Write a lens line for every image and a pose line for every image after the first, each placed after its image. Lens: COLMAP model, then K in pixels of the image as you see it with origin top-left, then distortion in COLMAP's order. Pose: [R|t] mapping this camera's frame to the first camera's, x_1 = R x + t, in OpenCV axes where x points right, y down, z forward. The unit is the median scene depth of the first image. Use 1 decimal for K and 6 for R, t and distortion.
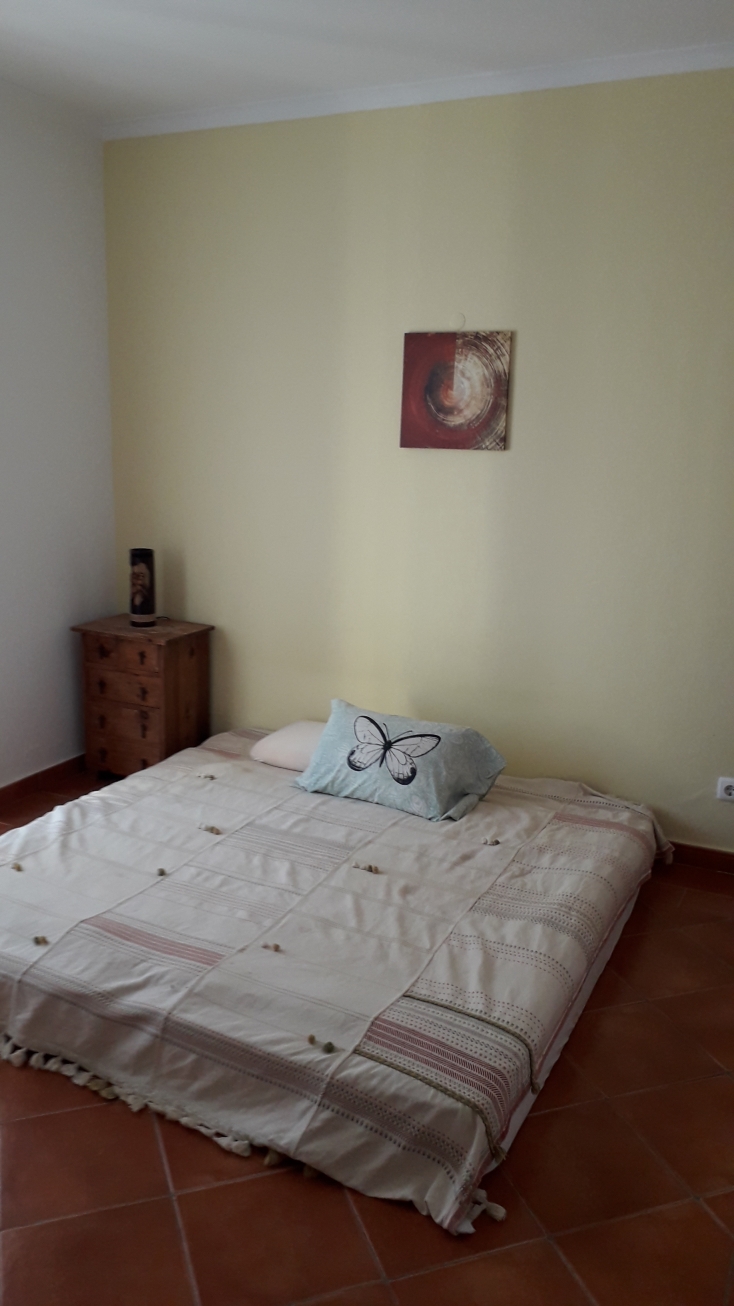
lens RADIAL K [[1017.0, 0, 367.0], [0, 1017.0, 653.0], [0, 0, 1]] dist [0.165729, -0.372263]
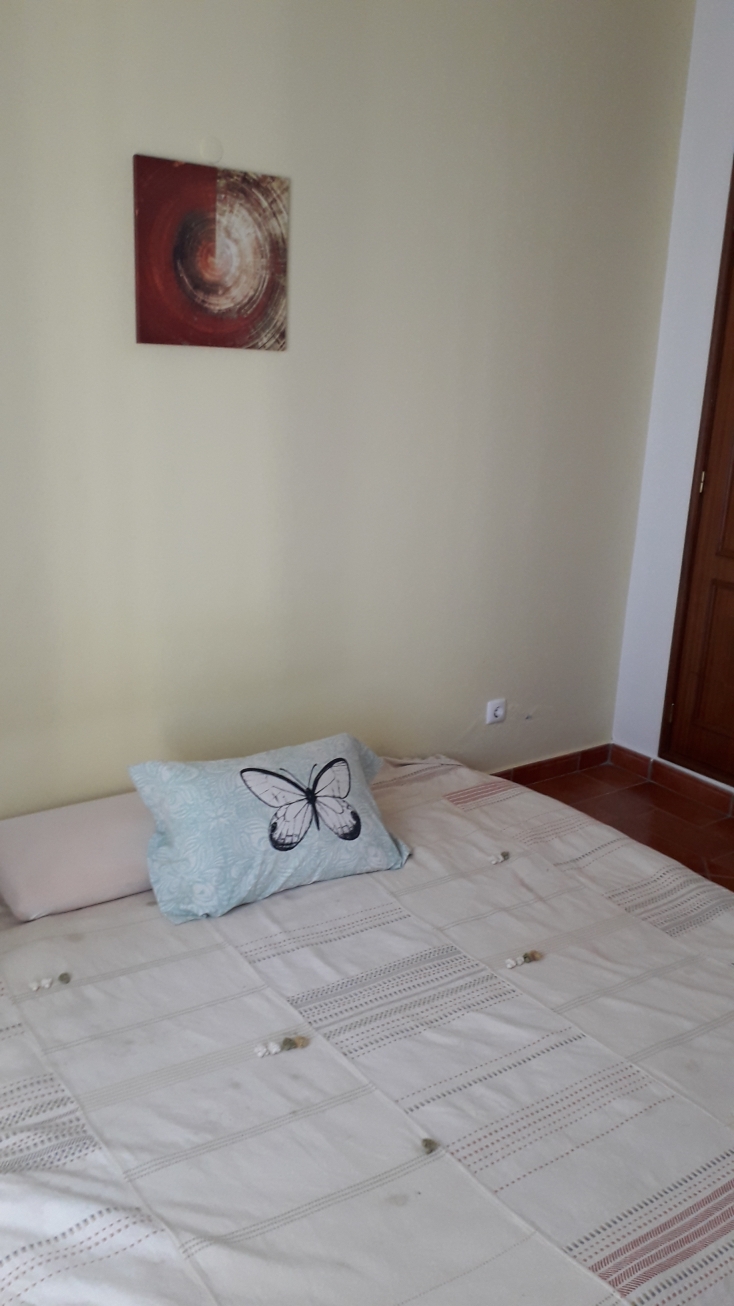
lens RADIAL K [[1035.2, 0, 368.5], [0, 1035.2, 644.6], [0, 0, 1]] dist [0.076242, -0.178323]
pose [[0.484146, -0.238613, 0.841823, -0.501123], [0.158053, 0.970120, 0.184080, -0.123665], [-0.860594, 0.043931, 0.507393, 0.594667]]
